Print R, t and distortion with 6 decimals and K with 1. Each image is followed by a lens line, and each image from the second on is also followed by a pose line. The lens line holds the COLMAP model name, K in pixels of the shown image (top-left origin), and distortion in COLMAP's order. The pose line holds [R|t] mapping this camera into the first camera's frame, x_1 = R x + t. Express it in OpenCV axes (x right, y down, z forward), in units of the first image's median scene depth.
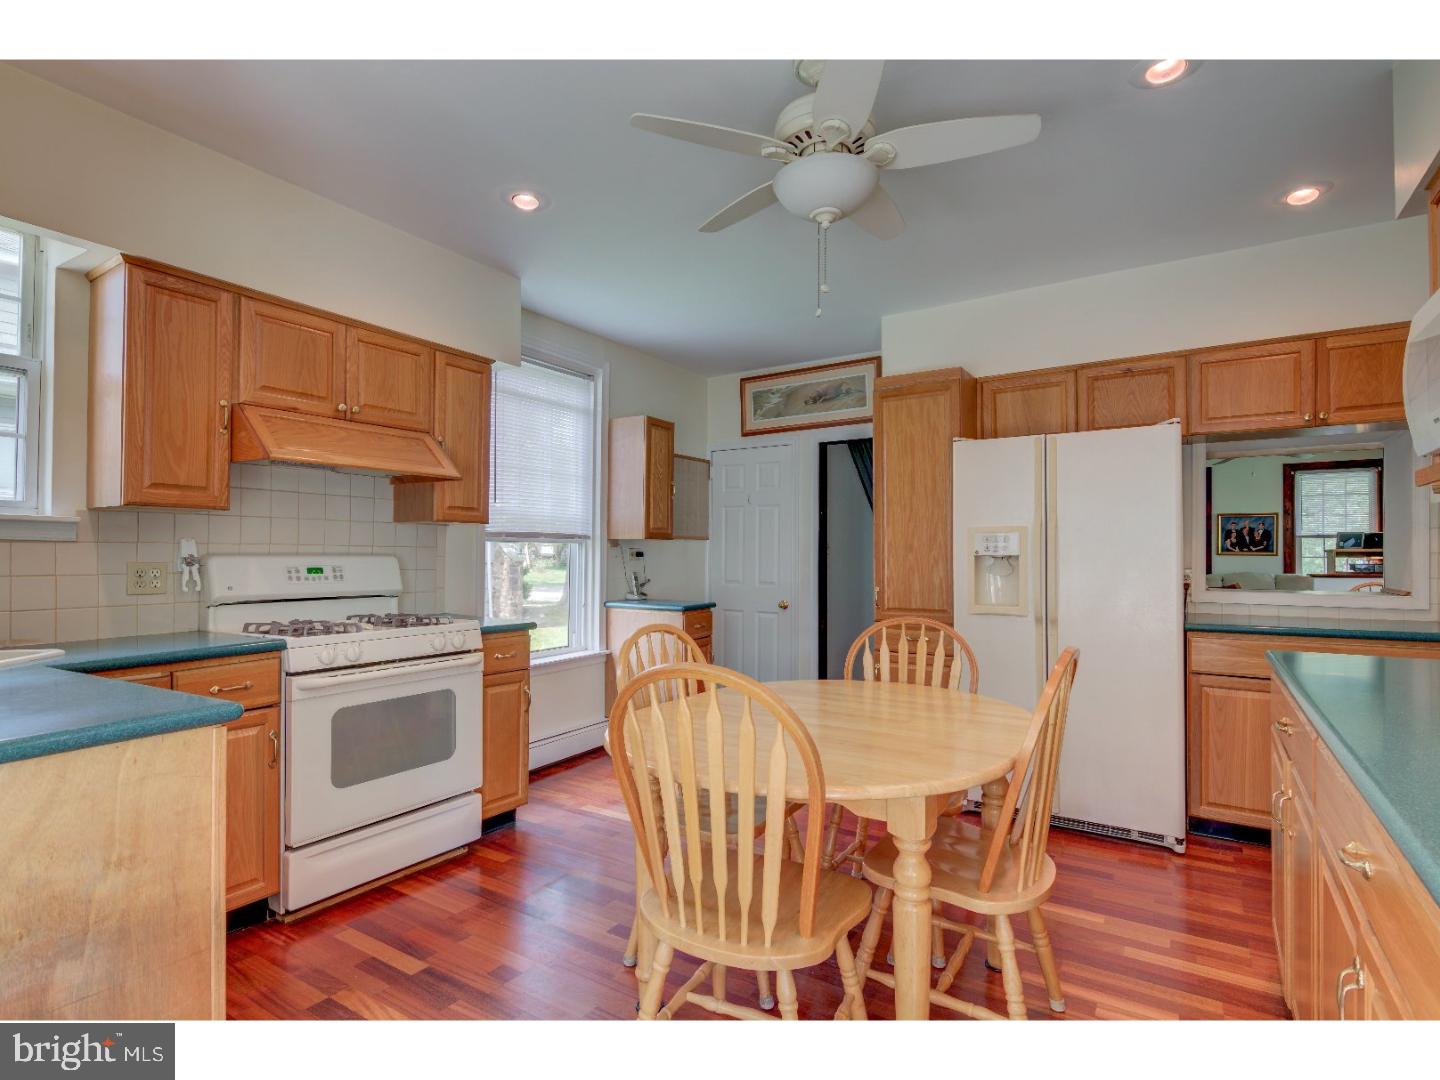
lens RADIAL K [[726.5, 0, 717.7], [0, 726.5, 546.4], [0, 0, 1]] dist [0.005989, -0.002737]
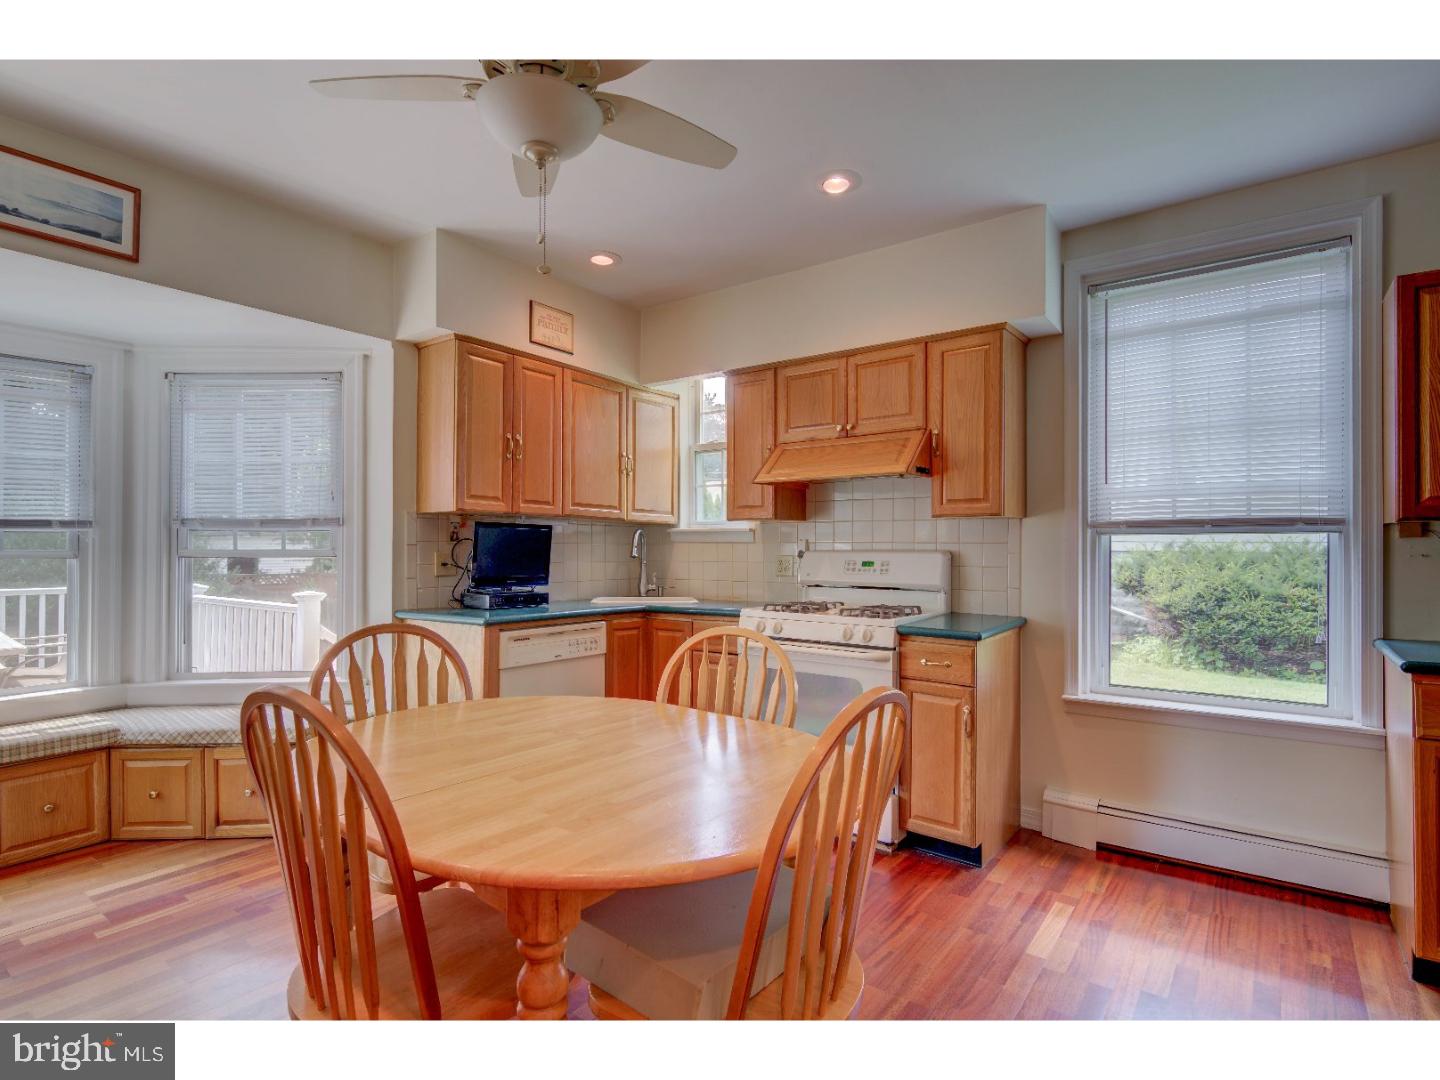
lens RADIAL K [[726.5, 0, 715.1], [0, 726.5, 543.6], [0, 0, 1]] dist [0.005989, -0.002737]
pose [[-0.084430, -0.008455, -0.996394, 0.639261], [0.008745, 0.999919, -0.009226, 0.008275], [0.996391, -0.009492, -0.084350, 0.824361]]
